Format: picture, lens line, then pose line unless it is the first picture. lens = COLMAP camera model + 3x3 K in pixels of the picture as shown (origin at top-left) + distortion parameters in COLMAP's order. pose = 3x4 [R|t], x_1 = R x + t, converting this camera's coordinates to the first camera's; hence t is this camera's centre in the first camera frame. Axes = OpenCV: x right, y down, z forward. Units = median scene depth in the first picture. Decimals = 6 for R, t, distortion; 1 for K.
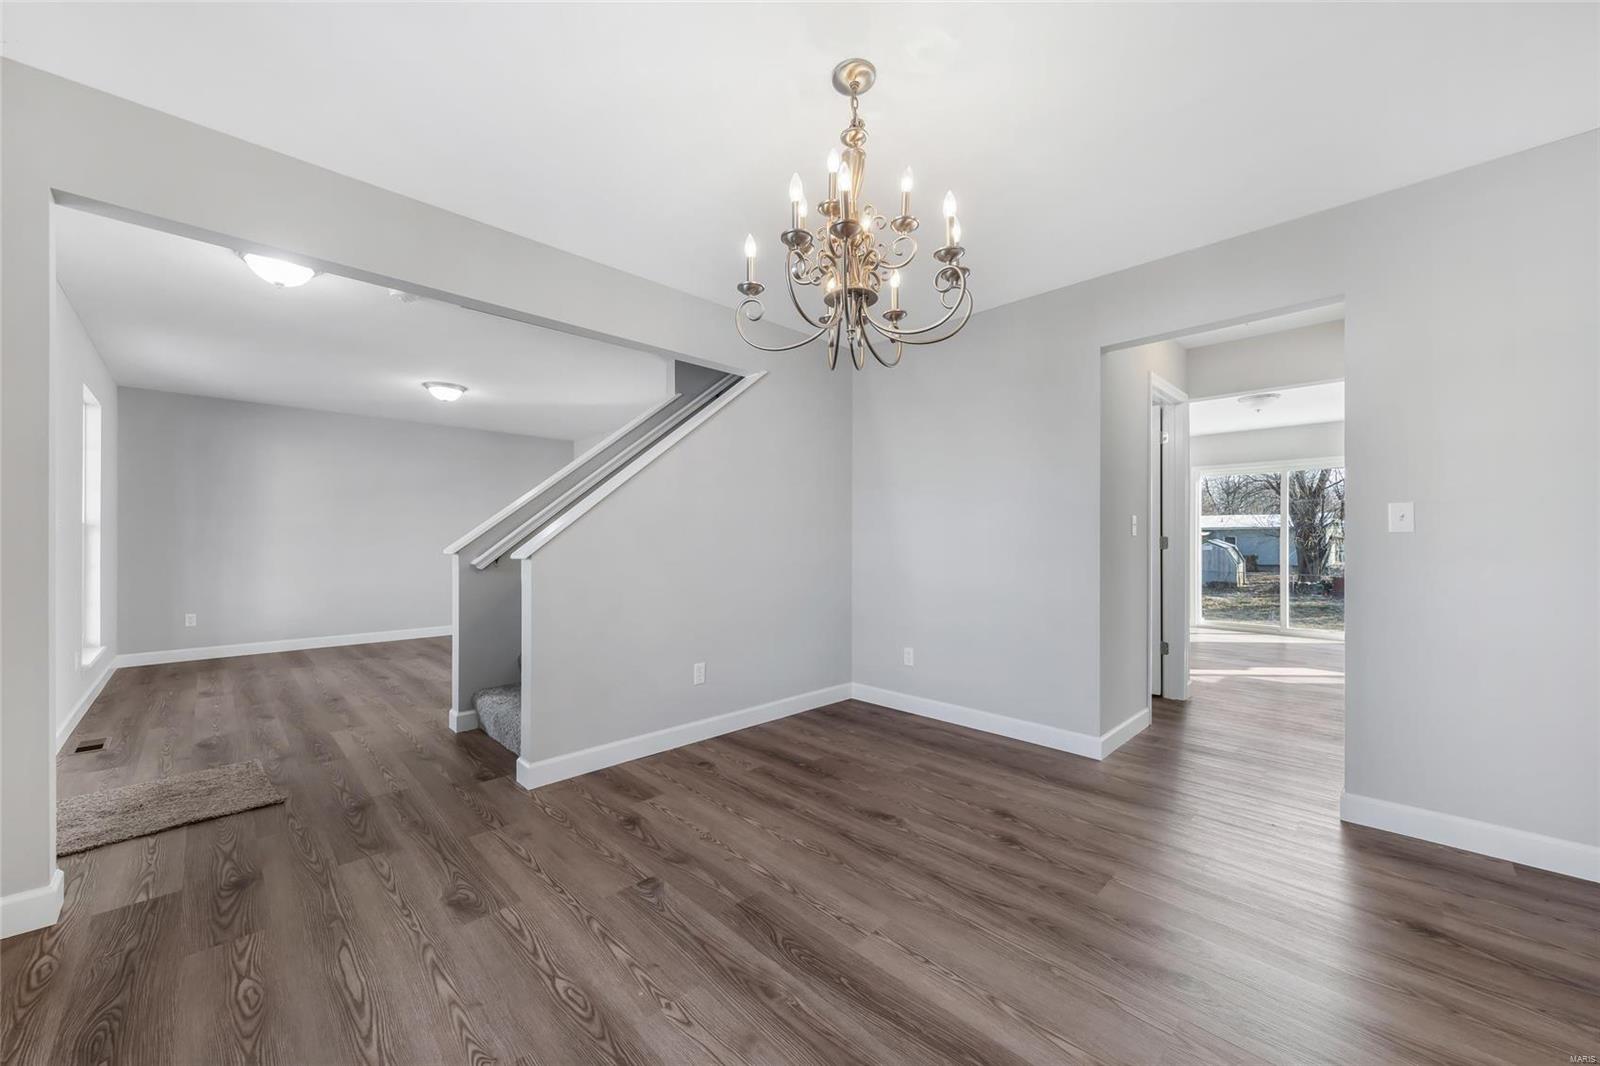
lens RADIAL K [[585.3, 0, 813.6], [0, 585.3, 535.1], [0, 0, 1]] dist [0.014440, -0.000165]
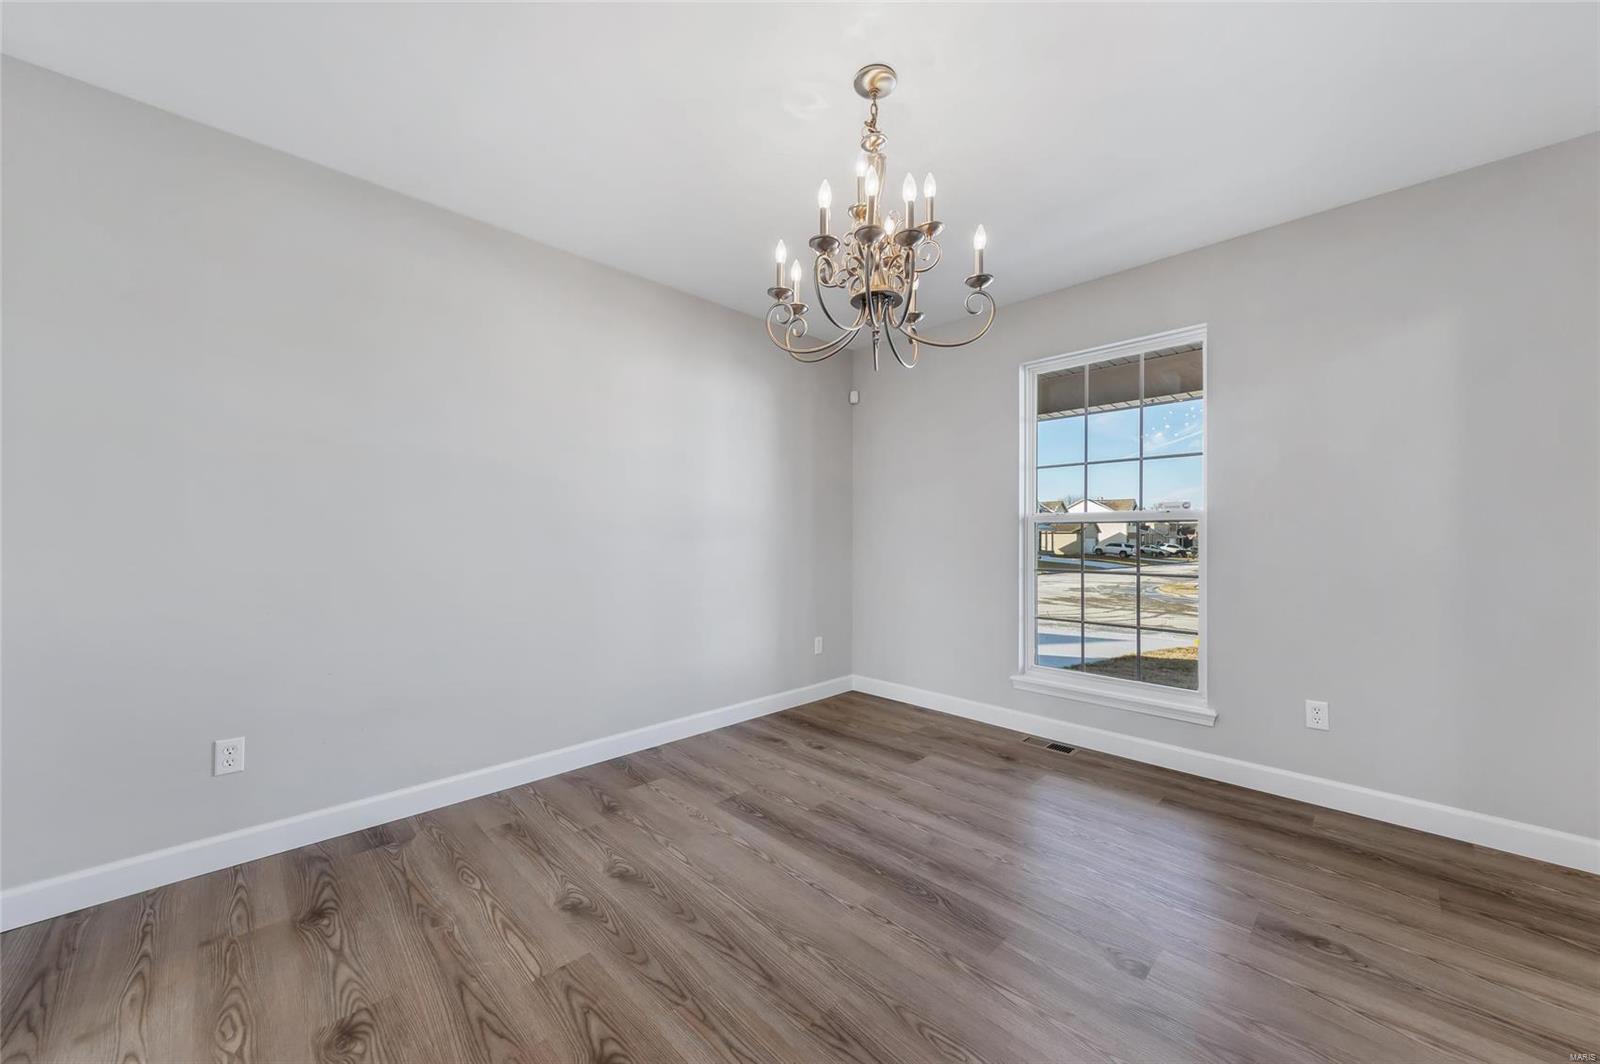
lens RADIAL K [[593.7, 0, 798.9], [0, 593.7, 553.6], [0, 0, 1]] dist [0.016218, -0.000052]
pose [[-0.999821, -0.004635, 0.018344, 0.154772], [-0.004253, 0.999774, 0.020814, 0.013987], [-0.018437, 0.020733, -0.999615, 1.729752]]
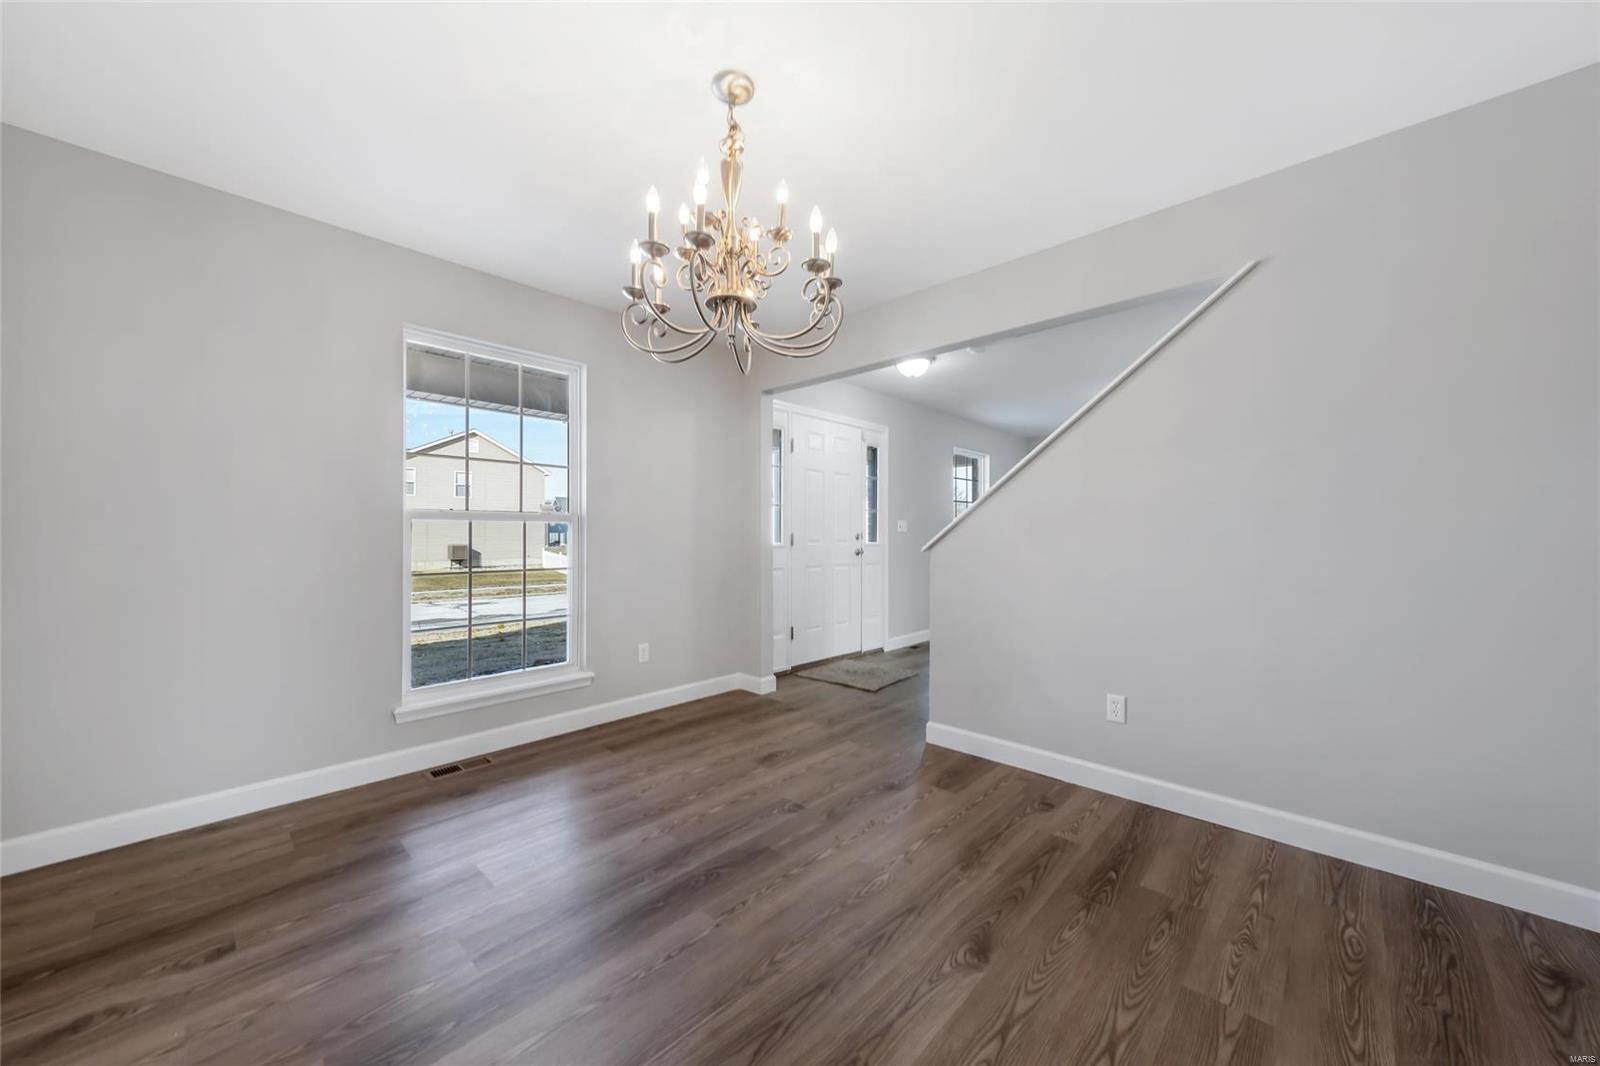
lens RADIAL K [[585.3, 0, 813.6], [0, 585.3, 535.1], [0, 0, 1]] dist [0.014440, -0.000165]
pose [[0.041611, -0.004783, -0.999122, 0.938664], [0.006366, 0.999970, -0.004521, 0.012877], [0.999114, -0.006172, 0.041640, 0.943949]]
